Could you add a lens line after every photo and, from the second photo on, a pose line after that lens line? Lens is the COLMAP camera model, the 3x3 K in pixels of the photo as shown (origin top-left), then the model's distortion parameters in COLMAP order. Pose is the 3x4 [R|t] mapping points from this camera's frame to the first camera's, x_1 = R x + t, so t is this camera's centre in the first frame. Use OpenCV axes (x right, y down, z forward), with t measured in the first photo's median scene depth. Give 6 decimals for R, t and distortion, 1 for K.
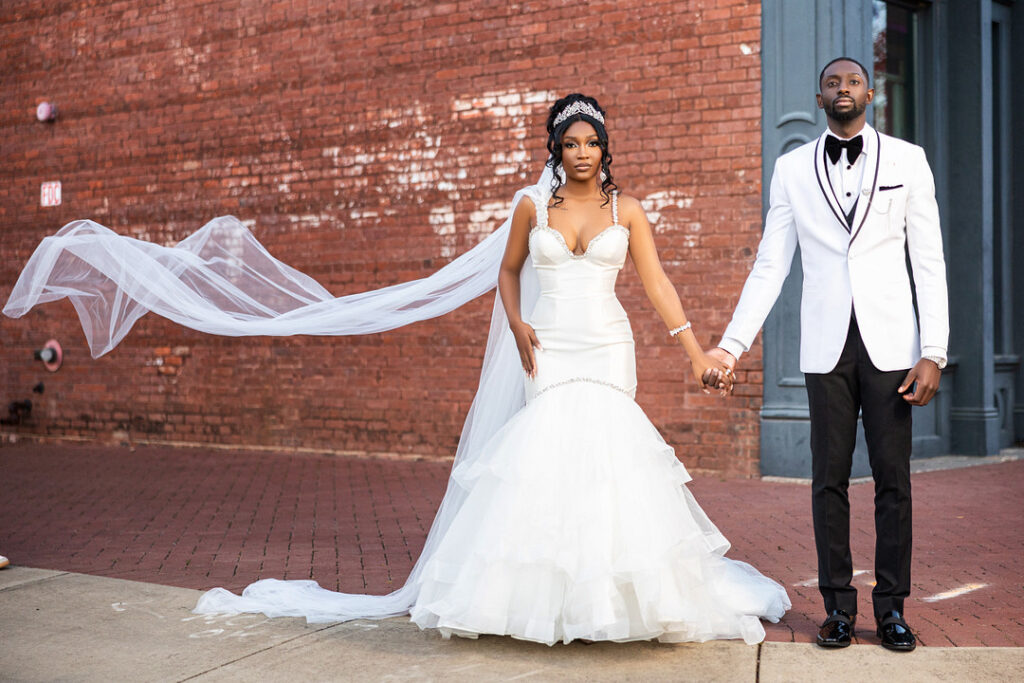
lens RADIAL K [[1798.3, 0, 512.3], [0, 1798.3, 339.9], [0, 0, 1]] dist [0.000101, 0.000000]
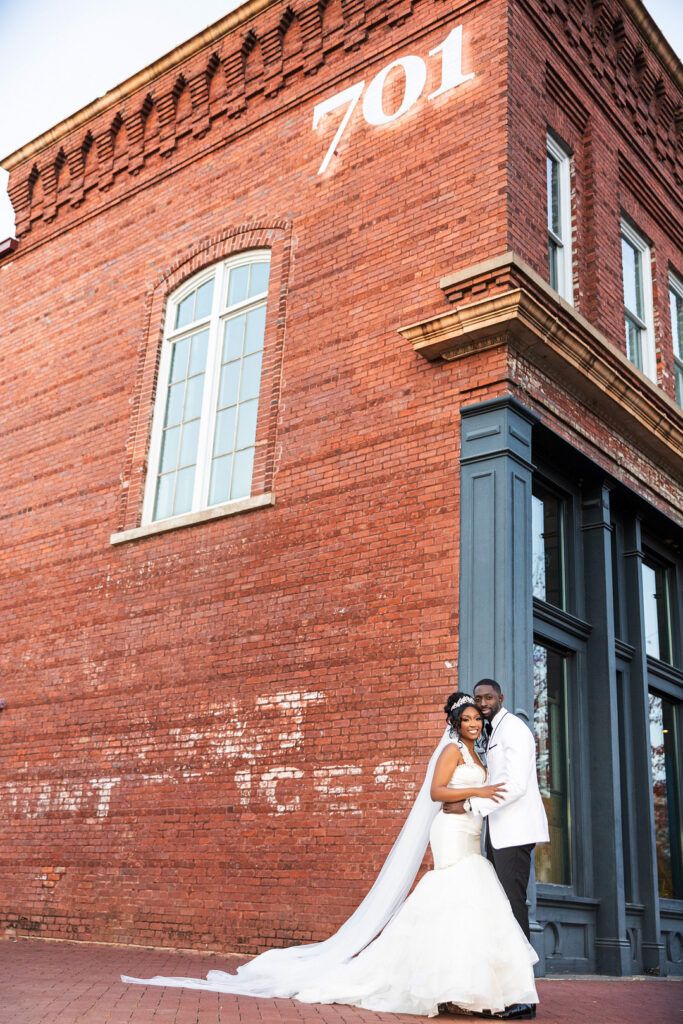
lens RADIAL K [[1102.6, 0, 336.7], [0, 1102.6, 511.7], [0, 0, 1]] dist [-0.010333, 0.000000]
pose [[0.998373, 0.055002, -0.015018, 0.038356], [-0.056741, 0.932663, -0.356259, 0.045044], [-0.005588, 0.356531, 0.934267, 0.086190]]
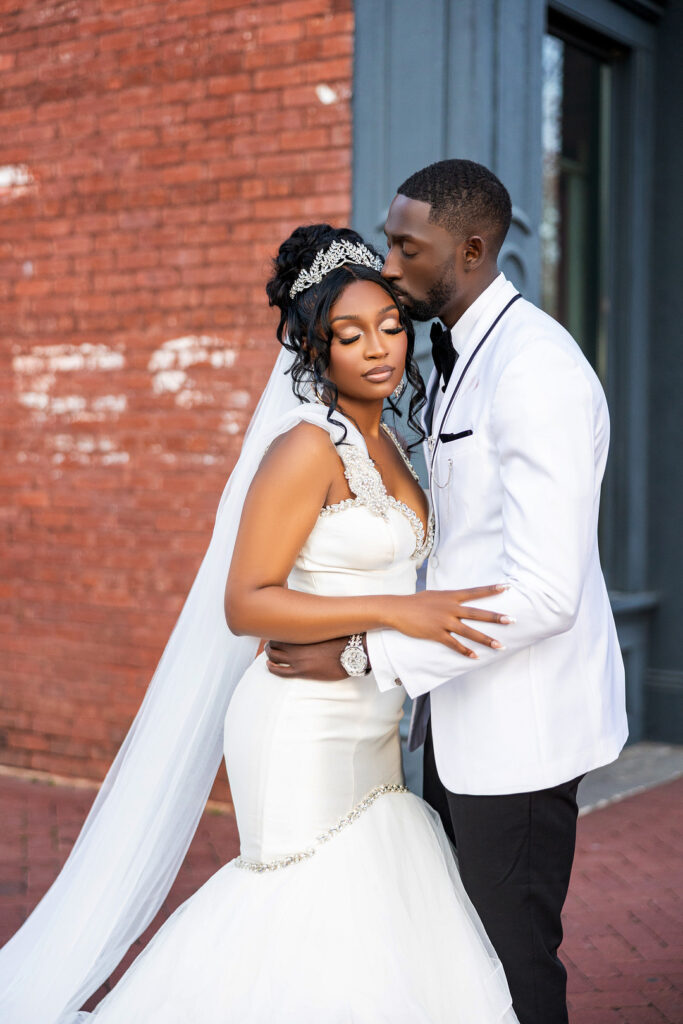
lens RADIAL K [[1610.3, 0, 316.6], [0, 1610.3, 523.6], [0, 0, 1]] dist [0.015415, 0.000000]
pose [[0.997363, 0.013302, 0.071344, 0.079963], [-0.016407, 0.998936, 0.043106, -0.040299], [-0.070695, -0.044162, 0.996520, 0.417706]]
